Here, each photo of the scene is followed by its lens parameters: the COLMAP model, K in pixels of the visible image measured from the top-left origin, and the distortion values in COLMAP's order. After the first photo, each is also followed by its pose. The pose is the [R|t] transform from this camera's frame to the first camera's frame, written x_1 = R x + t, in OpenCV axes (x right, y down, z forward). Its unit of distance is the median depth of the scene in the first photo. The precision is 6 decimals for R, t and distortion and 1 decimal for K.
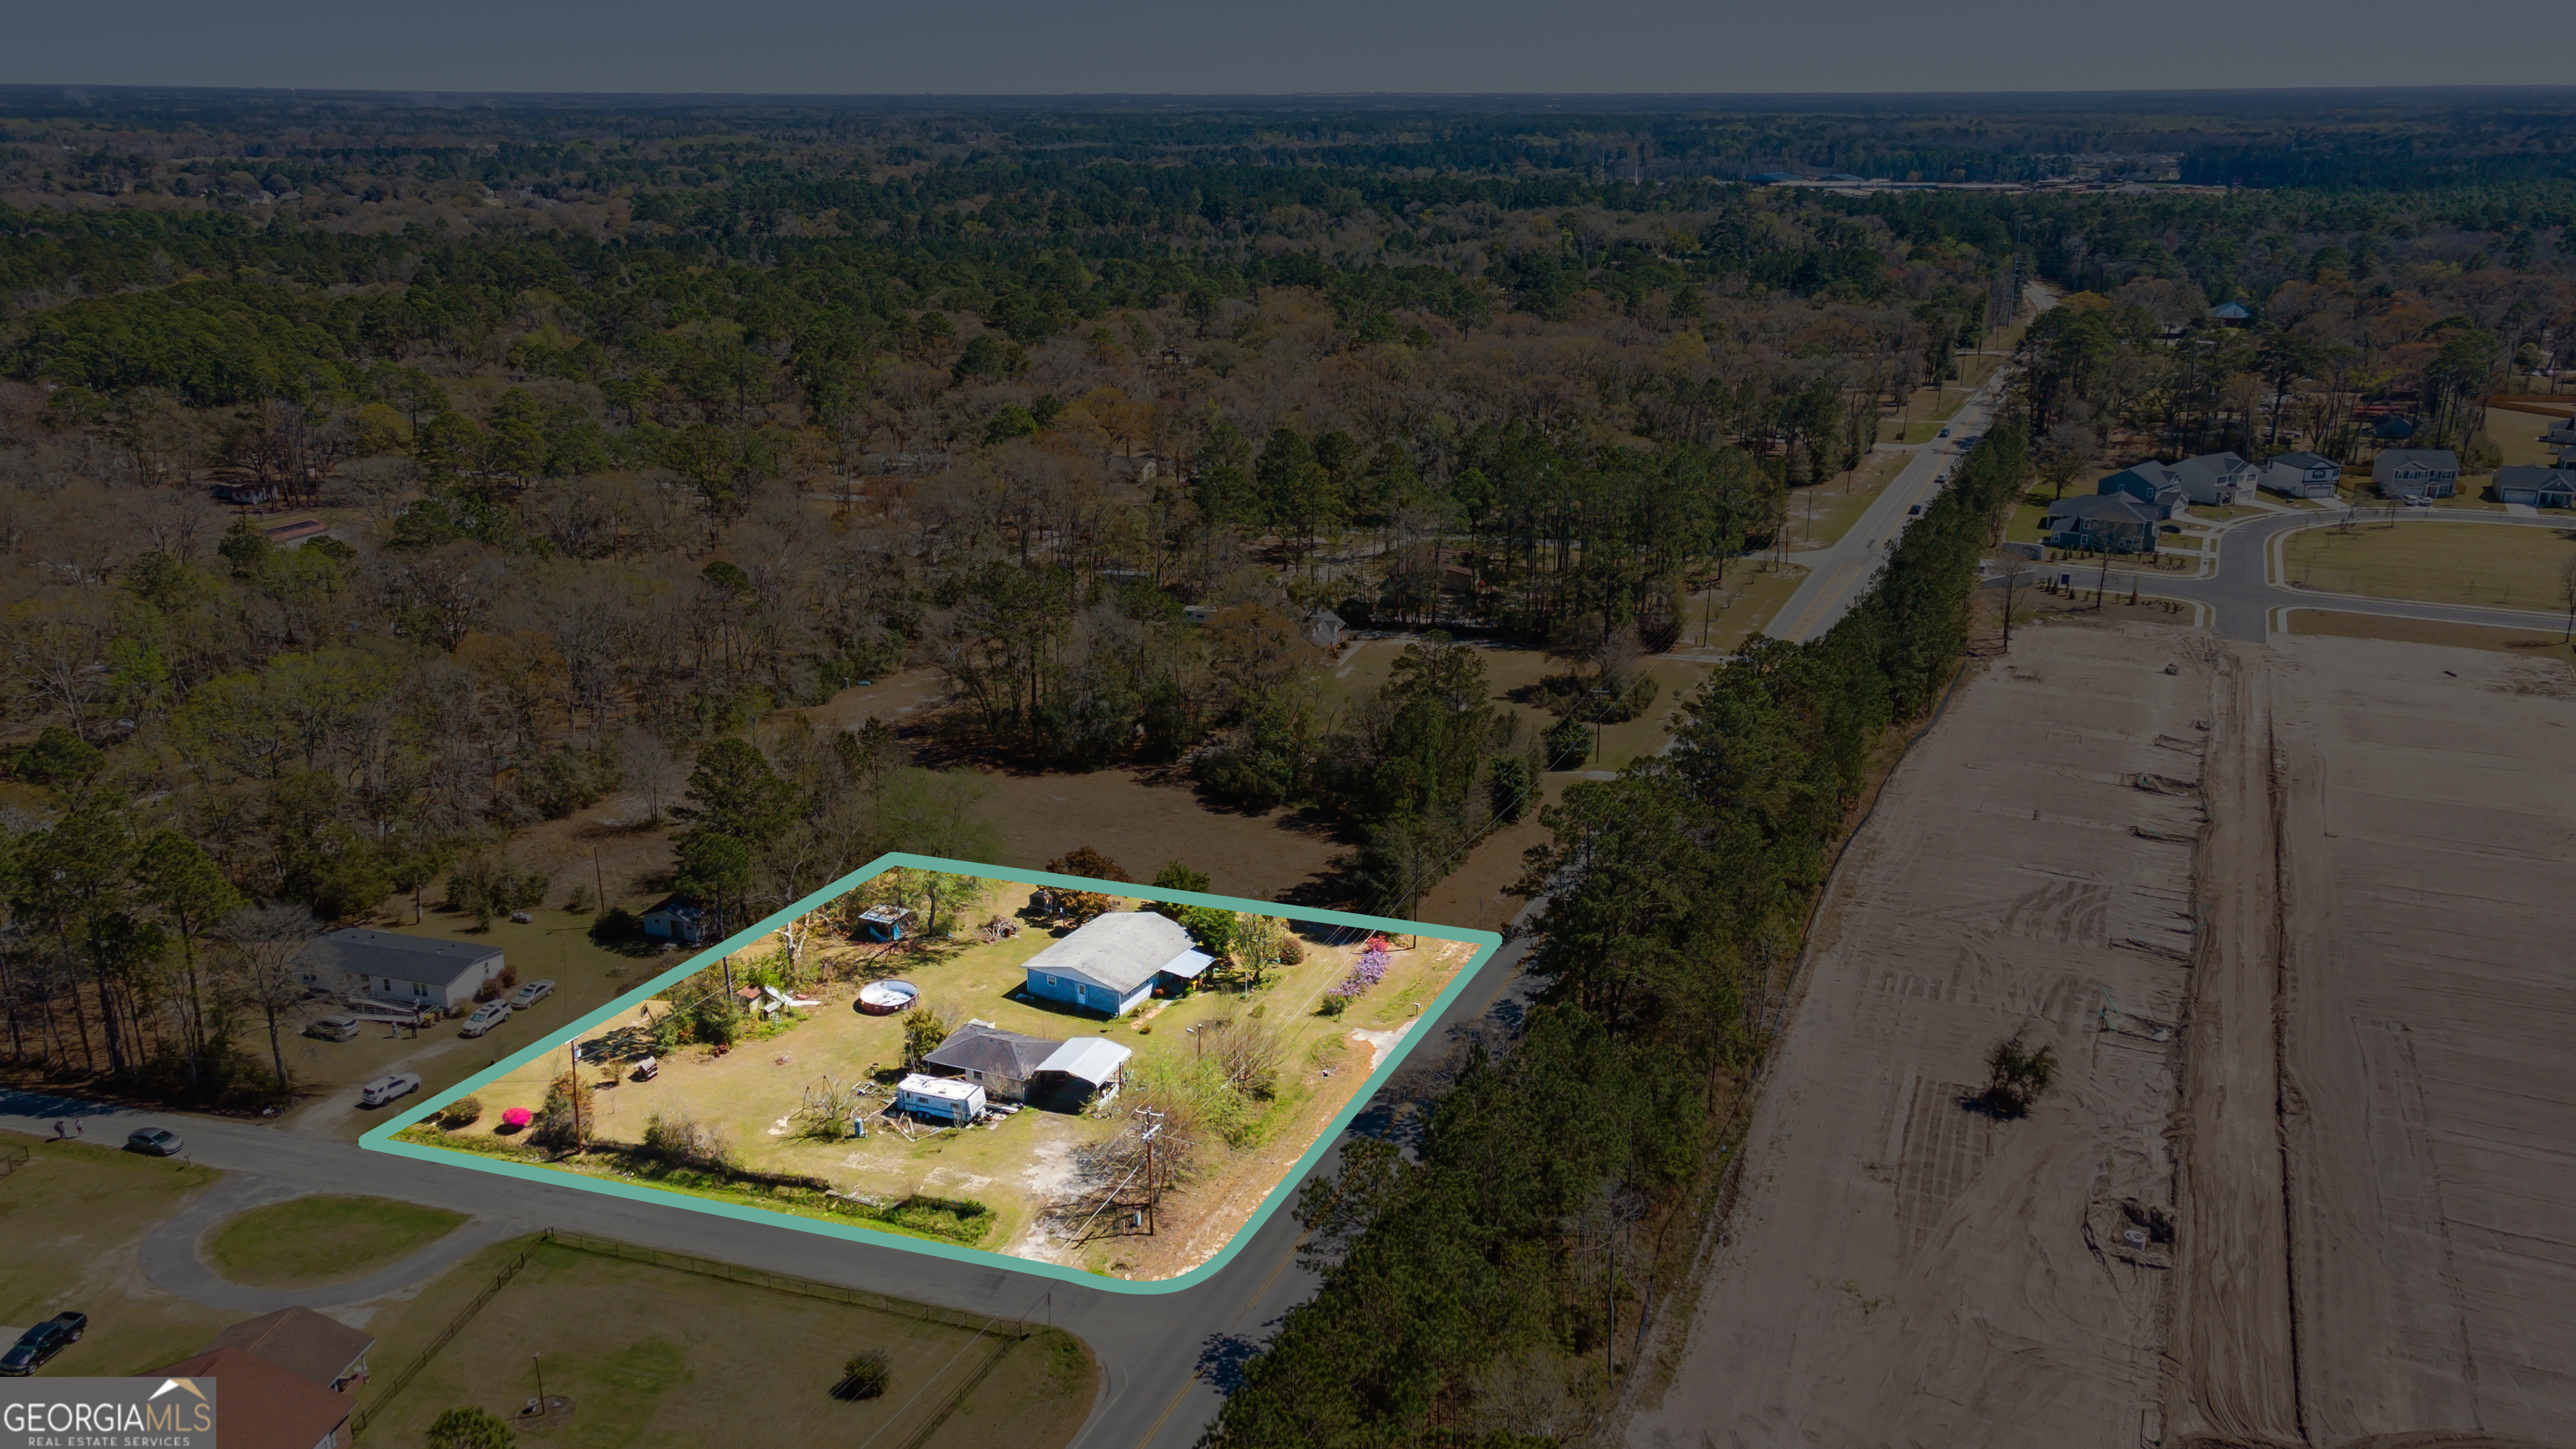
lens RADIAL K [[1988.7, 0, 1288.0], [0, 1988.7, 724.5], [0, 0, 1]] dist [0.027434, 0.031245]
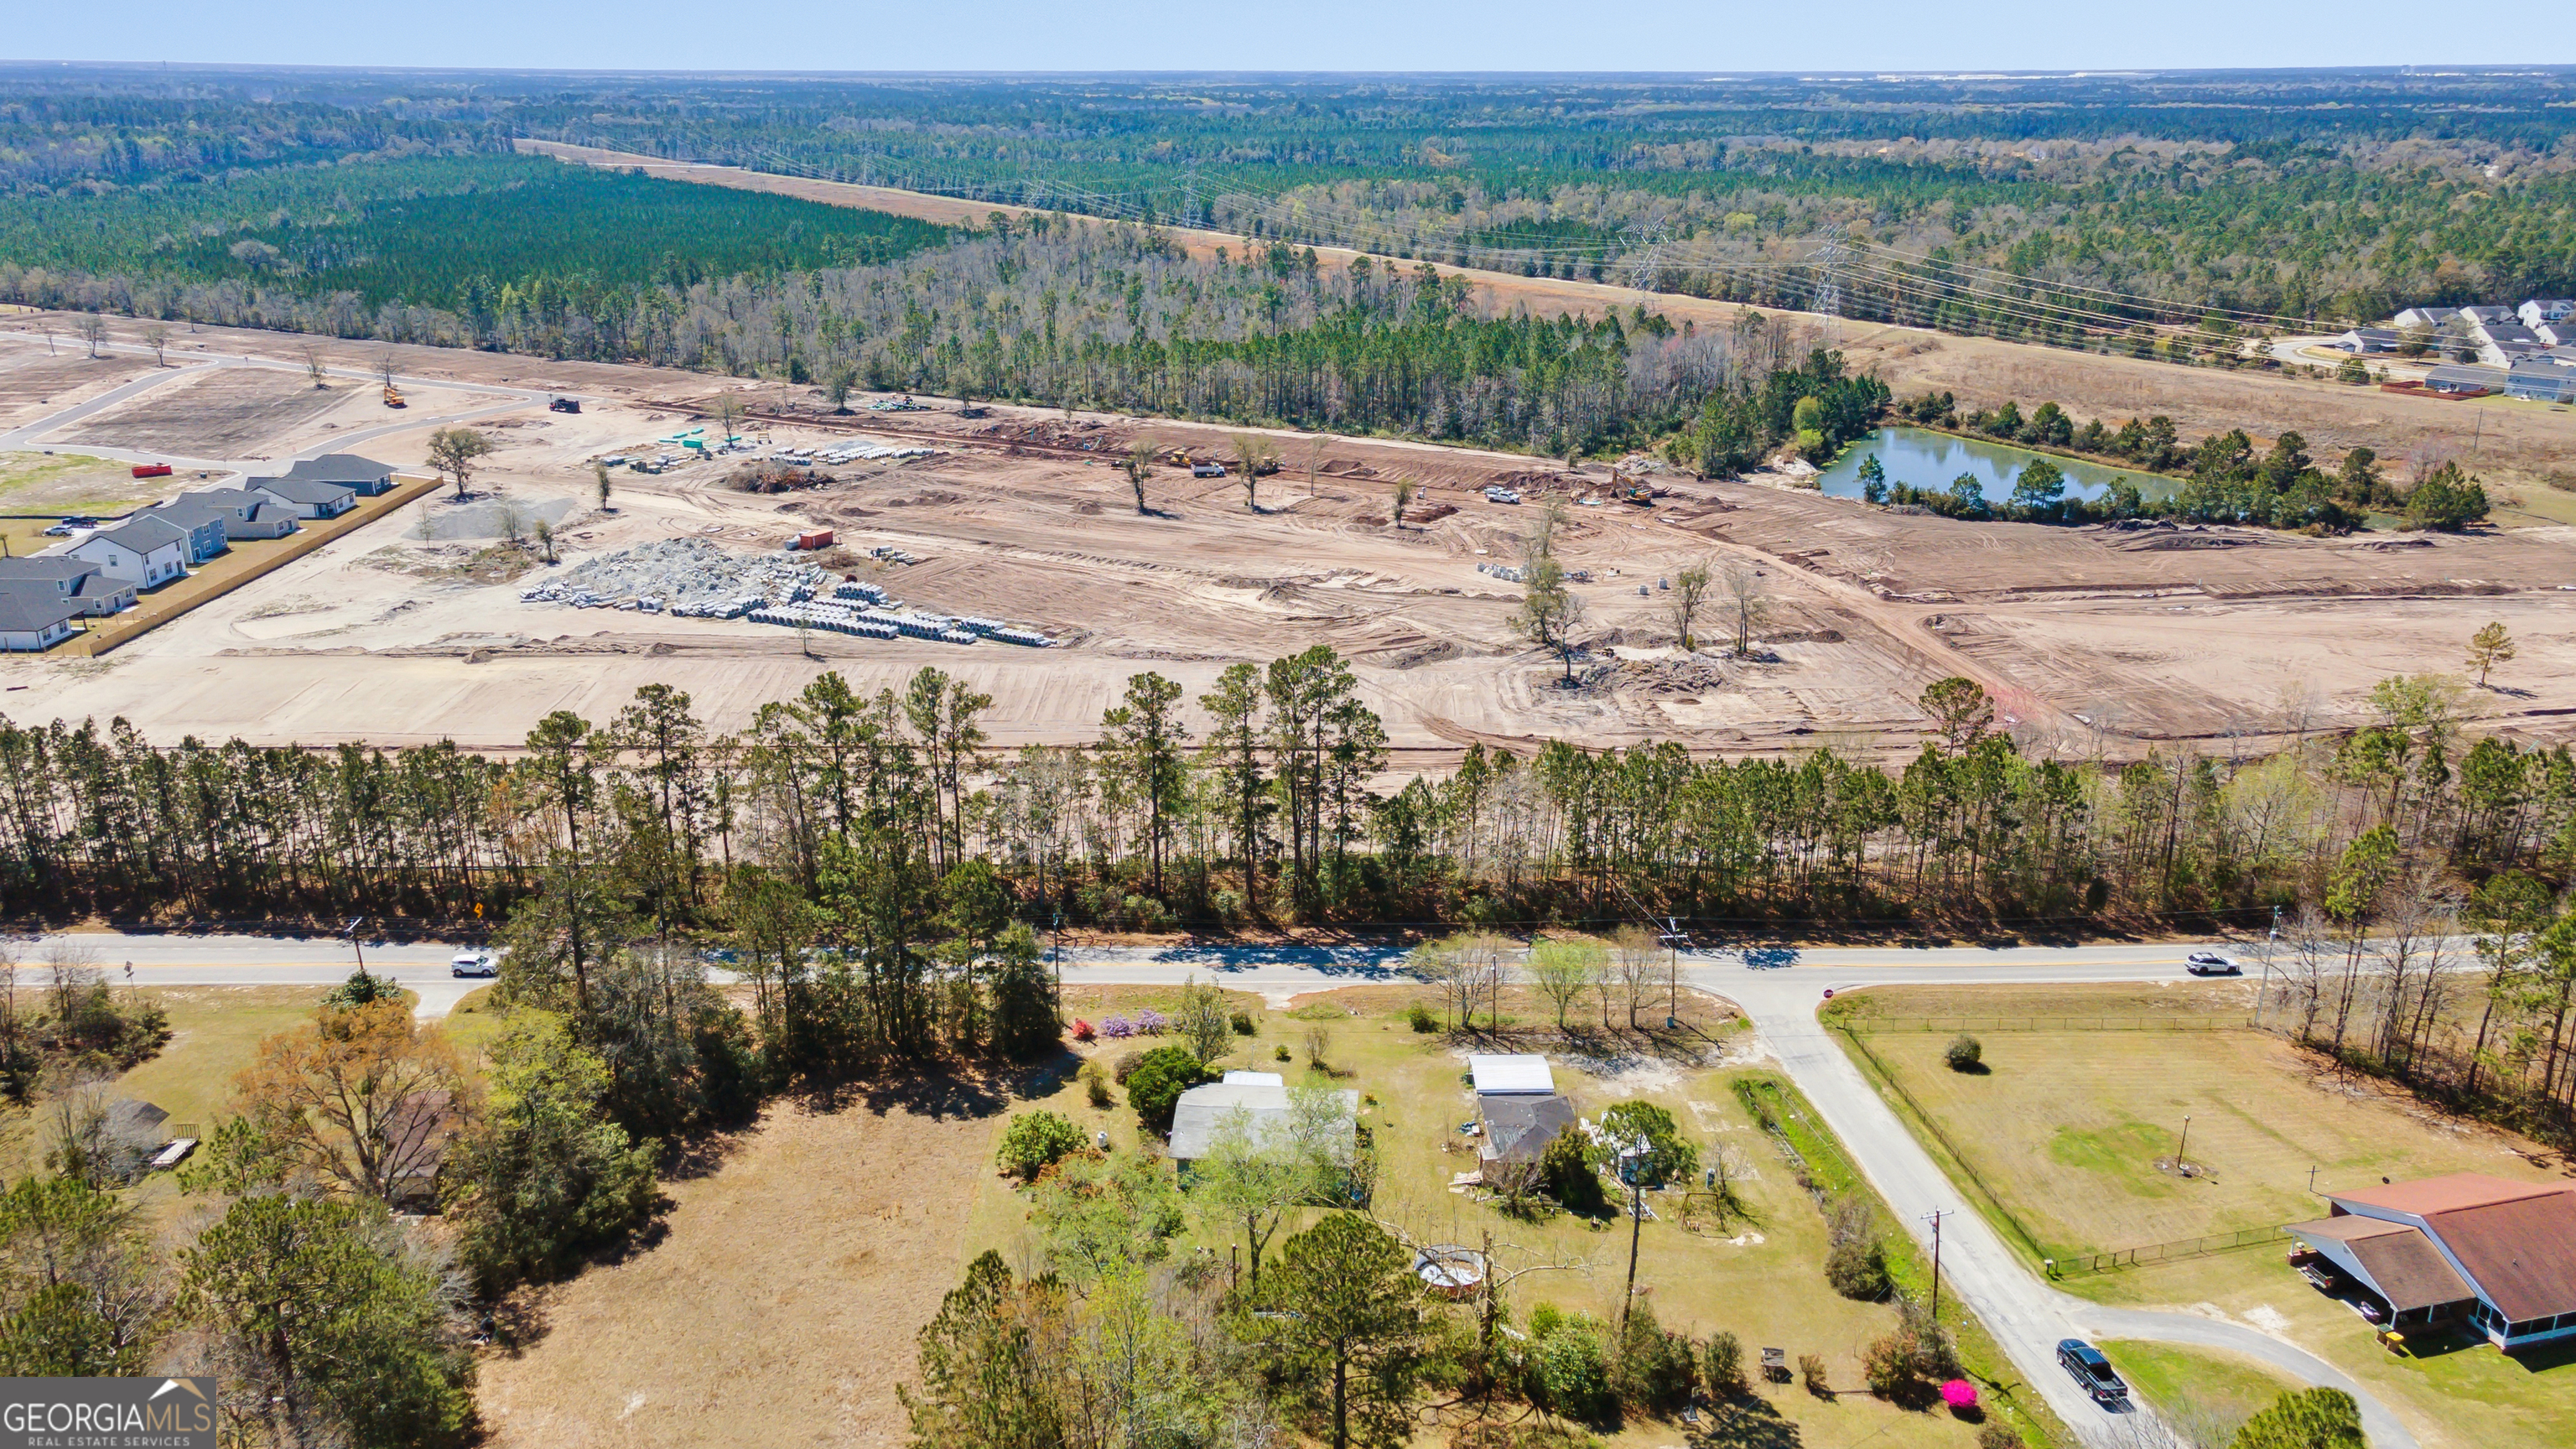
lens RADIAL K [[1910.3, 0, 1288.0], [0, 1910.3, 724.5], [0, 0, 1]] dist [0.015206, 0.070574]
pose [[-0.398936, -0.299050, 0.866844, -0.526038], [0.282083, 0.859463, 0.426323, -0.265769], [-0.872513, 0.414598, -0.258514, 0.797094]]
